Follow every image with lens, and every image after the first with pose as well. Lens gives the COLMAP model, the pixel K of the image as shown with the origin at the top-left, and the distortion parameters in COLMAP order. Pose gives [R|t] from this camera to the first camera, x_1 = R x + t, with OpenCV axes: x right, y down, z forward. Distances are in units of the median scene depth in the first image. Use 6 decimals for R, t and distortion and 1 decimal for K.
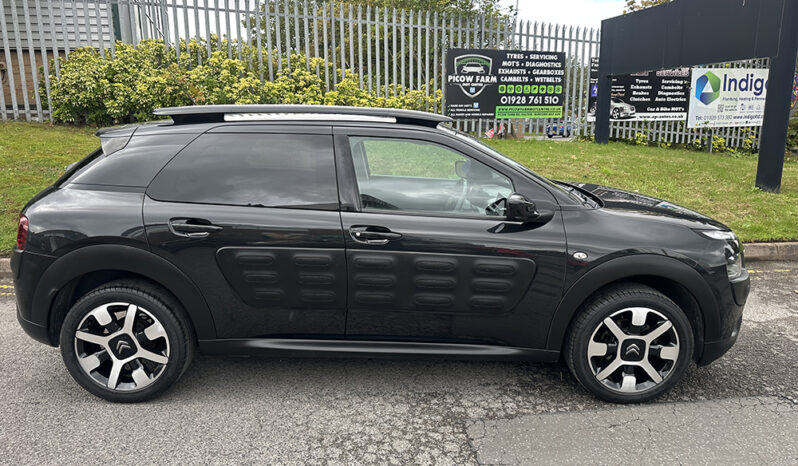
lens RADIAL K [[560.7, 0, 398.9], [0, 560.7, 239.9], [0, 0, 1]] dist [0.082664, -0.121123]
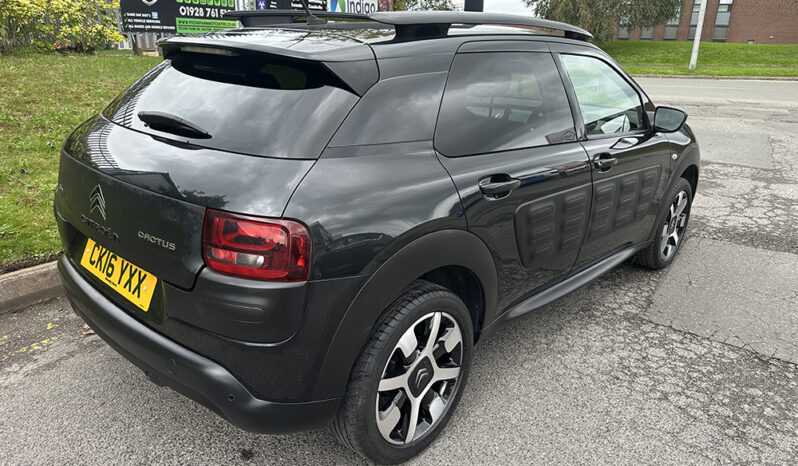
lens RADIAL K [[560.7, 0, 398.9], [0, 560.7, 239.9], [0, 0, 1]] dist [0.082664, -0.121123]
pose [[0.681417, -0.227916, 0.695504, -0.935727], [0.132718, 0.973002, 0.188822, -0.104489], [-0.719762, -0.036361, 0.693268, 0.551615]]
